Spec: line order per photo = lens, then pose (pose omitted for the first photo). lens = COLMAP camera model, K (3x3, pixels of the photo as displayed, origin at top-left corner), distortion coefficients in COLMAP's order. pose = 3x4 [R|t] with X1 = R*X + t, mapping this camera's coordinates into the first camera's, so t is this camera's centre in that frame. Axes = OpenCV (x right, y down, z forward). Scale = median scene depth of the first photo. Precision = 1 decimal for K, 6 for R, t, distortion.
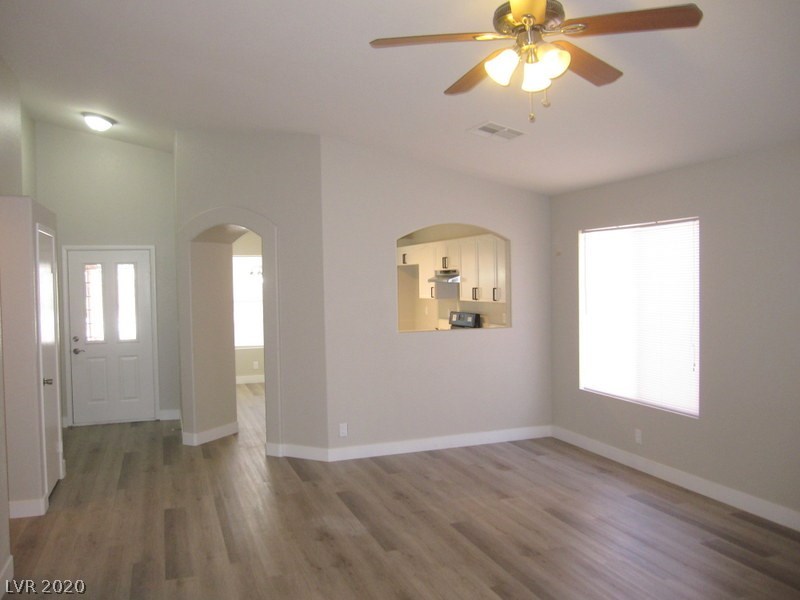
lens RADIAL K [[656.2, 0, 396.8], [0, 656.2, 302.2], [0, 0, 1]] dist [-0.082324, 0.053045]
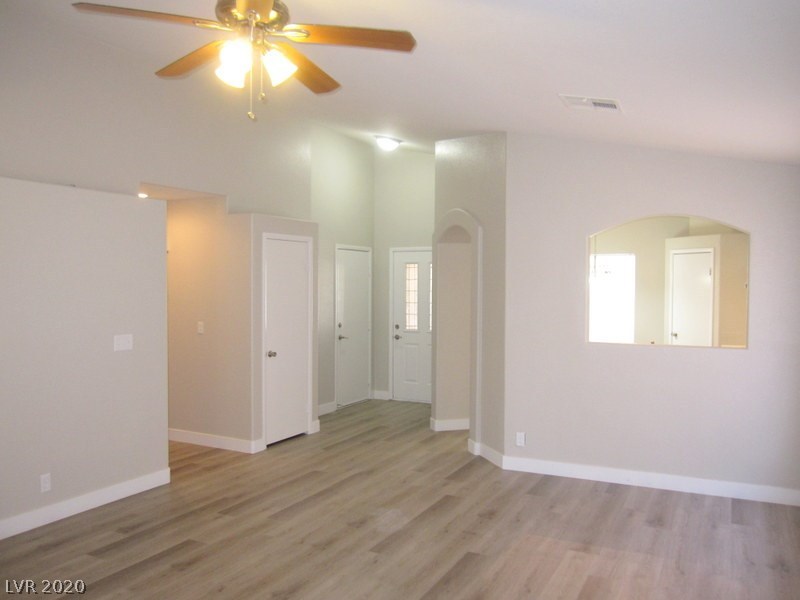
lens RADIAL K [[656.2, 0, 401.6], [0, 656.2, 298.1], [0, 0, 1]] dist [-0.082324, 0.053045]
pose [[0.687487, 0.036590, -0.725275, 0.545419], [-0.040862, 0.999097, 0.011671, -0.014075], [0.725046, 0.021612, 0.688361, 0.254493]]
